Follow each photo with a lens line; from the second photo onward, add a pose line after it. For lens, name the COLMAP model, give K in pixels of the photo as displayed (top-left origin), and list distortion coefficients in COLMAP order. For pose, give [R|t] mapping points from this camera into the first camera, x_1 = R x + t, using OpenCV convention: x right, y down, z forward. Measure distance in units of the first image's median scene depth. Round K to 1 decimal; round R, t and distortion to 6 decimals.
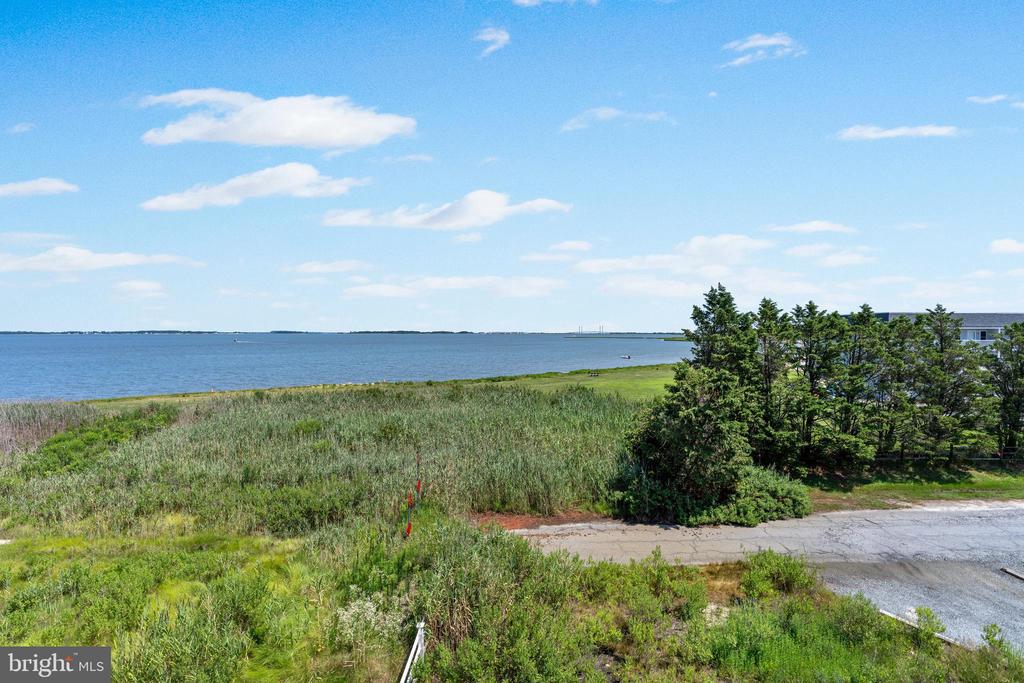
lens RADIAL K [[480.2, 0, 520.2], [0, 480.2, 327.6], [0, 0, 1]] dist [-0.010340, 0.004128]
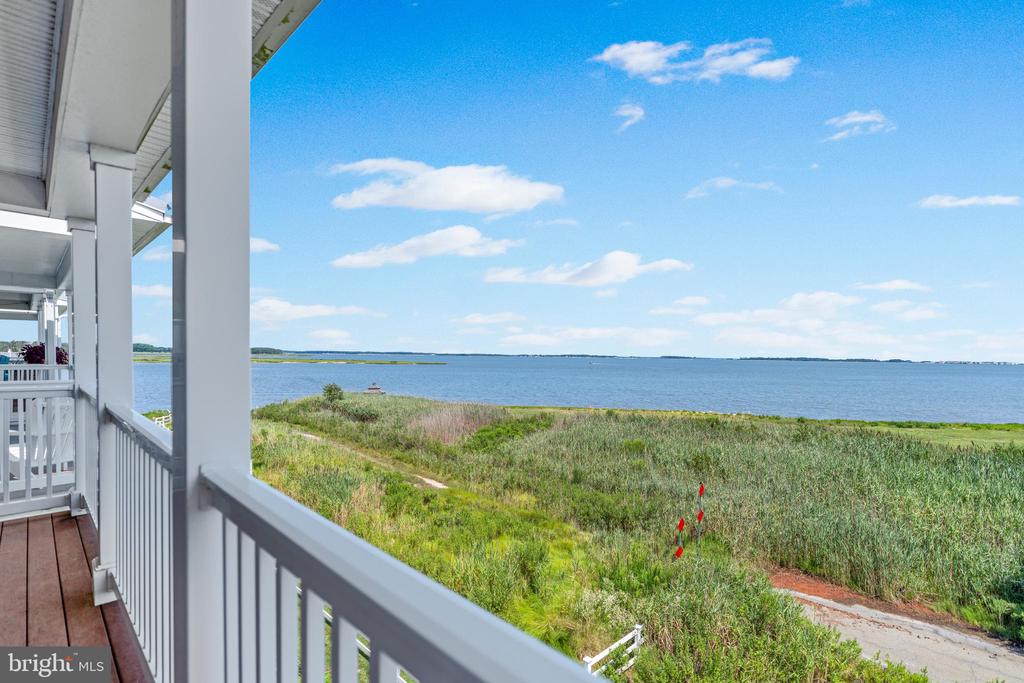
lens RADIAL K [[480.2, 0, 512.2], [0, 480.2, 337.0], [0, 0, 1]] dist [-0.010340, 0.004128]
pose [[0.707319, -0.012243, -0.706789, 0.218214], [-0.011223, 0.999529, -0.028546, -0.022619], [0.706806, 0.028123, 0.706849, -0.026846]]
